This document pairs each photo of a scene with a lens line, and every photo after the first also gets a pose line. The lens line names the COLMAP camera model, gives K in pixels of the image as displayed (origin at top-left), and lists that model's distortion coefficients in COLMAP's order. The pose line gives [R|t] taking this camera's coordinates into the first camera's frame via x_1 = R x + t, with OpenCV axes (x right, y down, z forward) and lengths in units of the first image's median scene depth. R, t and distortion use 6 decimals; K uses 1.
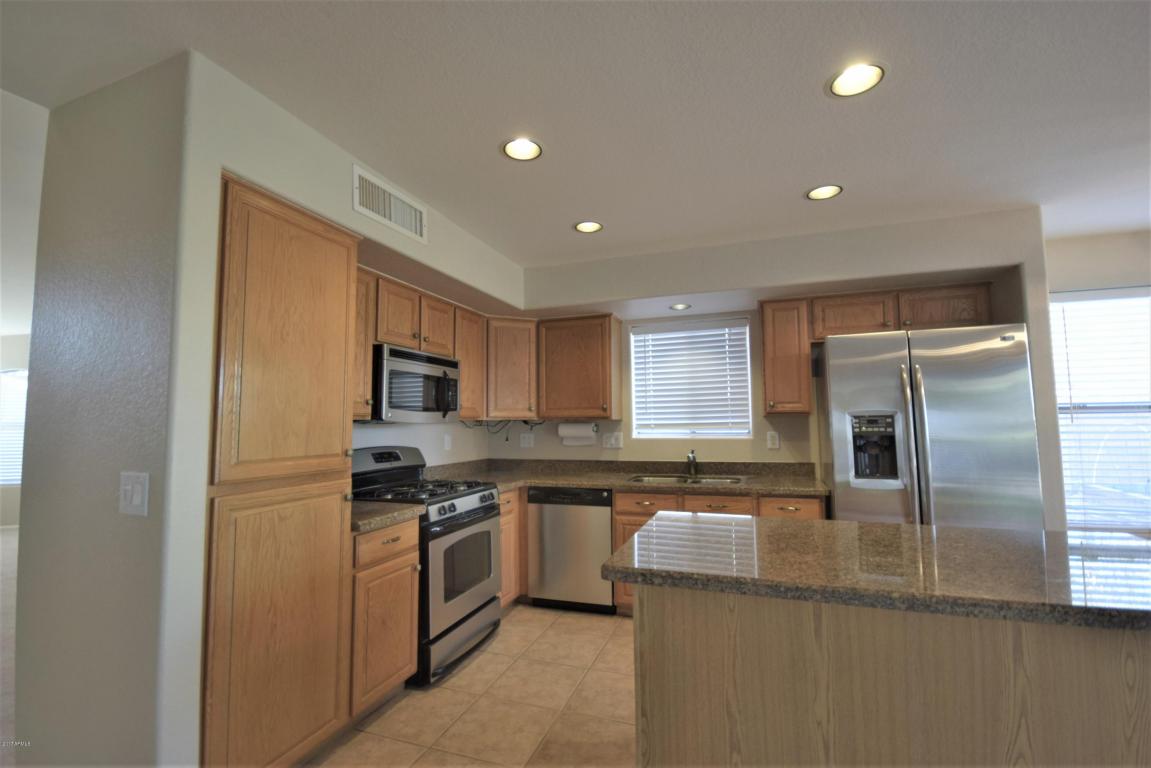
lens RADIAL K [[505.1, 0, 571.5], [0, 505.1, 386.0], [0, 0, 1]] dist [0.004387, -0.007120]
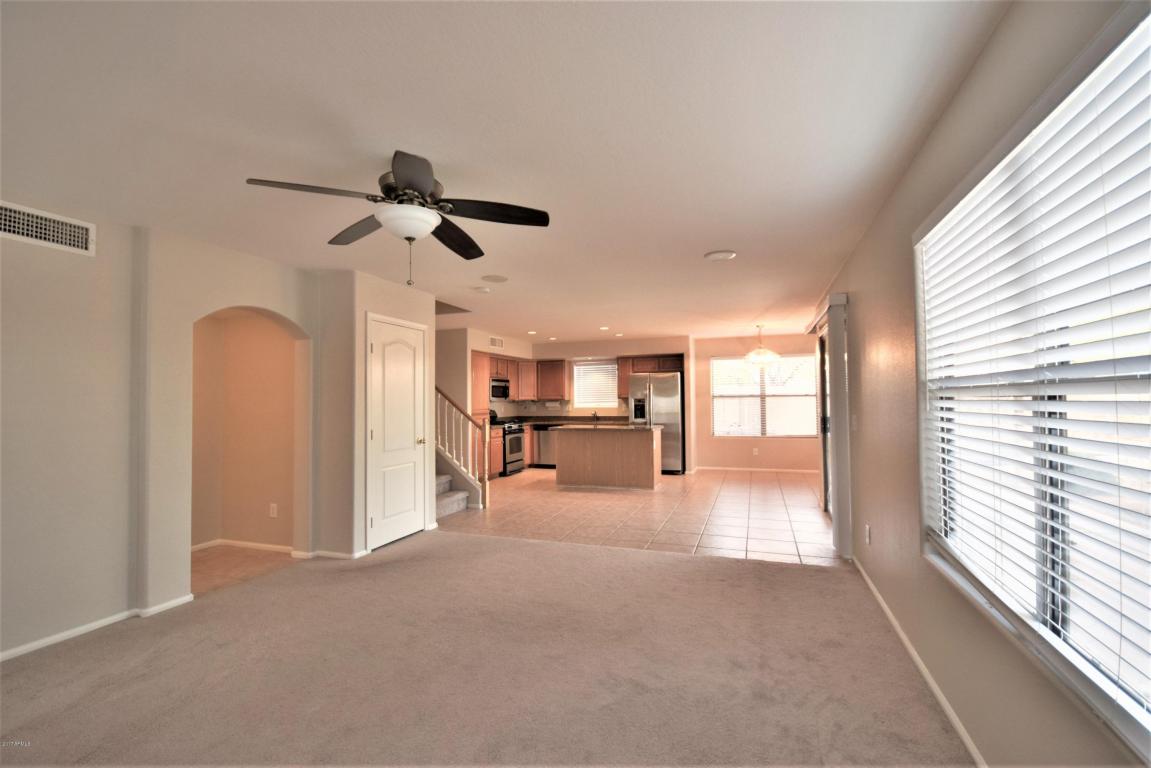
lens RADIAL K [[505.1, 0, 570.9], [0, 505.1, 387.7], [0, 0, 1]] dist [0.004387, -0.007120]
pose [[0.999962, -0.000513, -0.008734, 0.150170], [0.000925, 0.998884, 0.047224, -0.139510], [0.008700, -0.047230, 0.998846, -1.855715]]
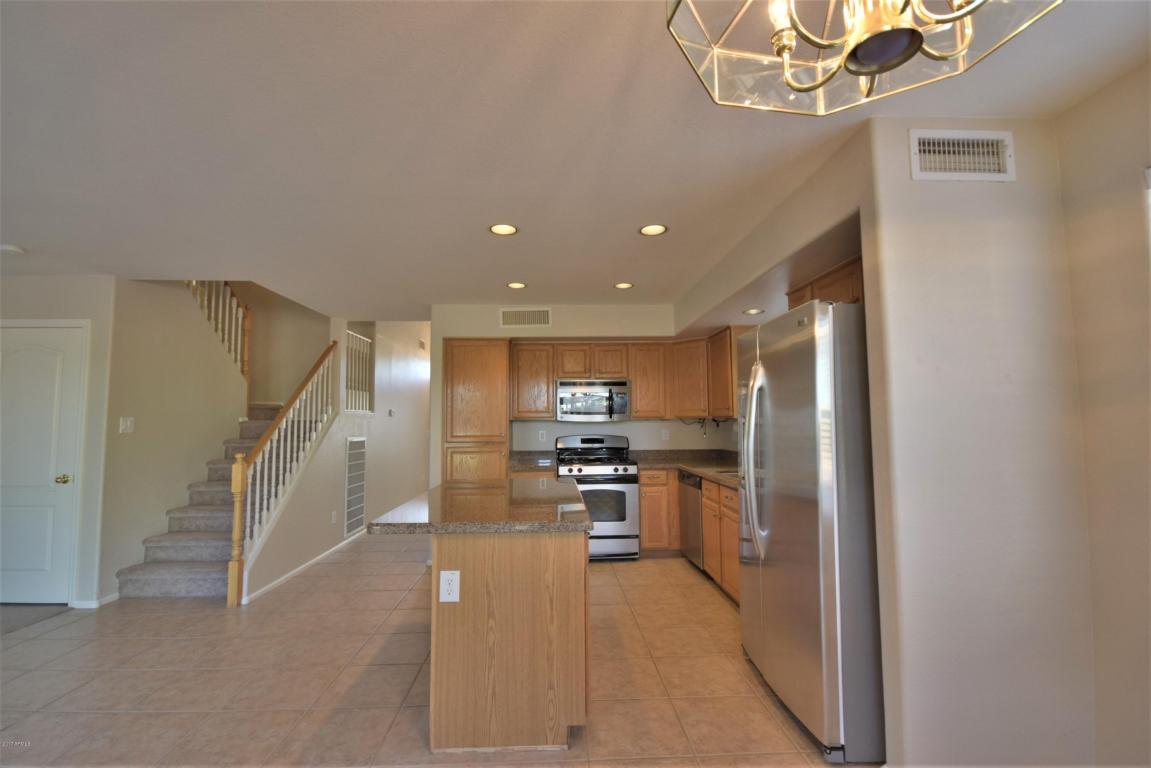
lens RADIAL K [[505.1, 0, 571.3], [0, 505.1, 387.0], [0, 0, 1]] dist [0.004387, -0.007120]
pose [[0.376709, -0.057598, -0.924539, 1.125958], [0.072680, 0.996826, -0.032487, 0.006851], [0.923476, -0.054958, 0.379700, 0.263112]]
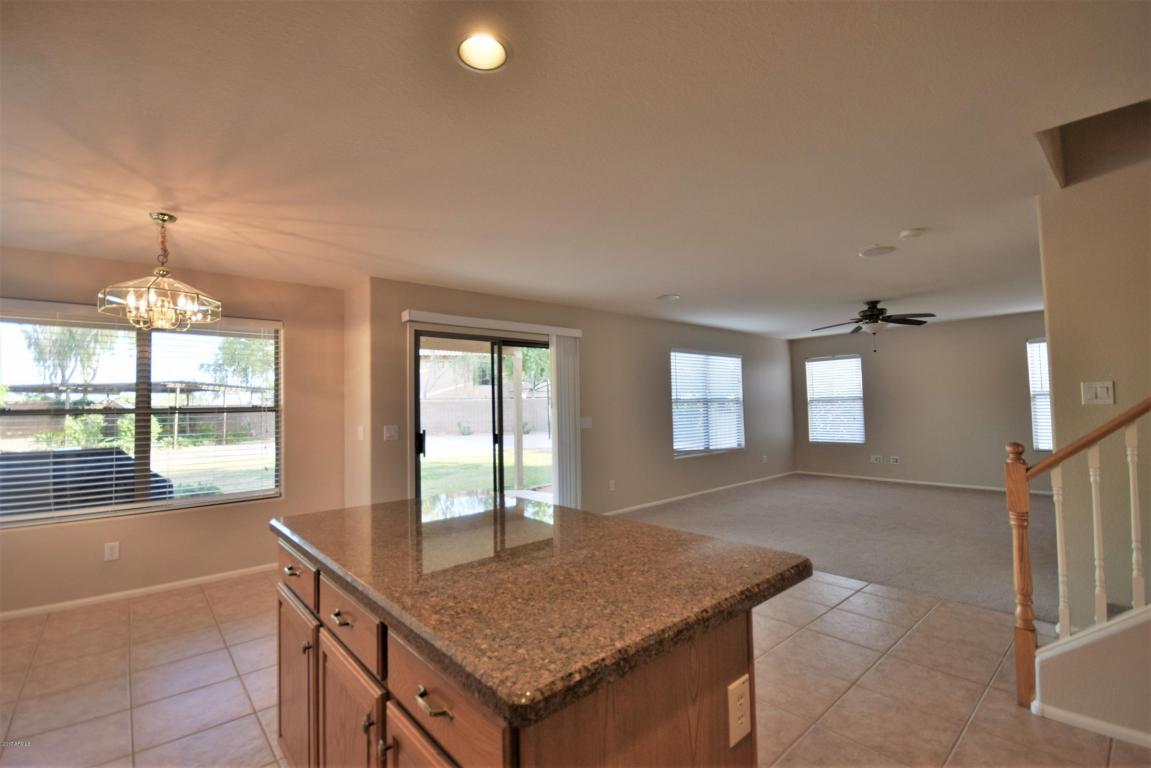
lens RADIAL K [[505.1, 0, 572.1], [0, 505.1, 386.8], [0, 0, 1]] dist [0.004387, -0.007120]
pose [[-0.877330, 0.048825, 0.477397, -0.005394], [-0.004586, 0.993912, -0.110078, 0.063475], [-0.479865, -0.098764, -0.871765, 0.850141]]
